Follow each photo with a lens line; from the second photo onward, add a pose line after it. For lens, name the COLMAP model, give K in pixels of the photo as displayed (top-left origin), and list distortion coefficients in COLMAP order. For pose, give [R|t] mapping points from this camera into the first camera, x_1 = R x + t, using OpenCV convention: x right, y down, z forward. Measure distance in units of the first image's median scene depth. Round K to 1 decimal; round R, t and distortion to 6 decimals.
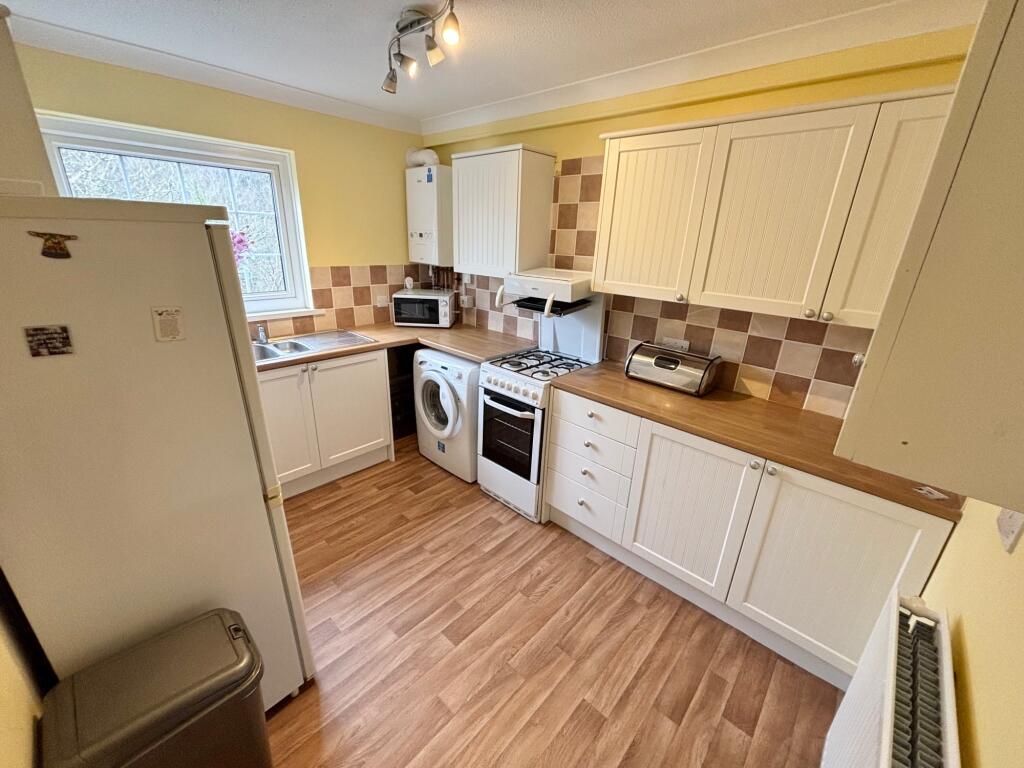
lens RADIAL K [[411.0, 0, 512.1], [0, 411.0, 383.3], [0, 0, 1]] dist [-0.002057, 0.000202]
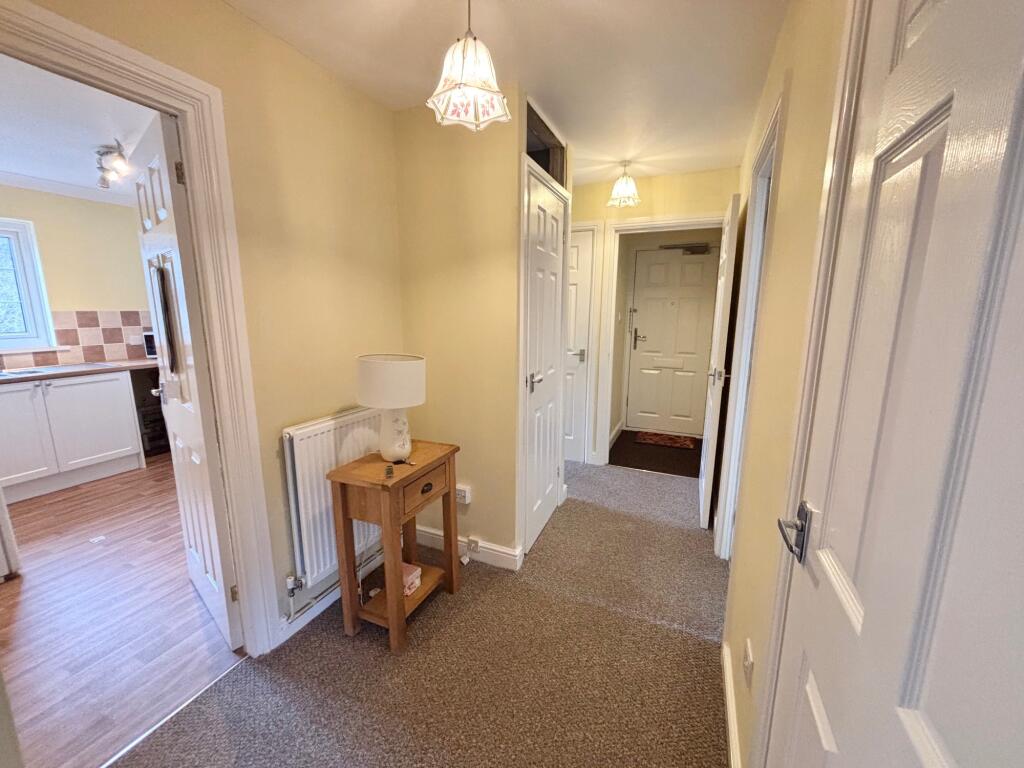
lens RADIAL K [[411.0, 0, 511.0], [0, 411.0, 383.0], [0, 0, 1]] dist [-0.002057, 0.000202]
pose [[0.946441, -0.092783, 0.309259, 0.569951], [0.141420, 0.980182, -0.138724, 0.410354], [-0.290259, 0.175030, 0.940805, -0.711130]]
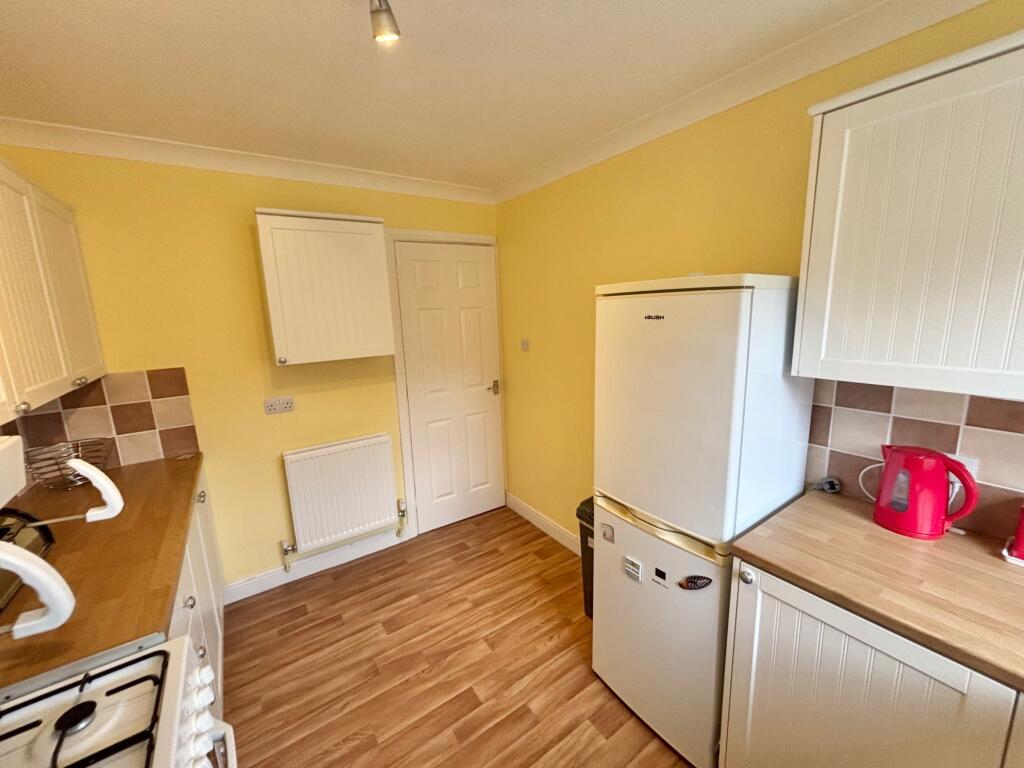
lens RADIAL K [[411.0, 0, 512.4], [0, 411.0, 385.7], [0, 0, 1]] dist [-0.002057, 0.000202]
pose [[-0.976549, -0.040750, 0.211402, -0.370883], [0.073544, 0.859718, 0.505446, -0.455982], [-0.202343, 0.509141, -0.836560, 1.268527]]
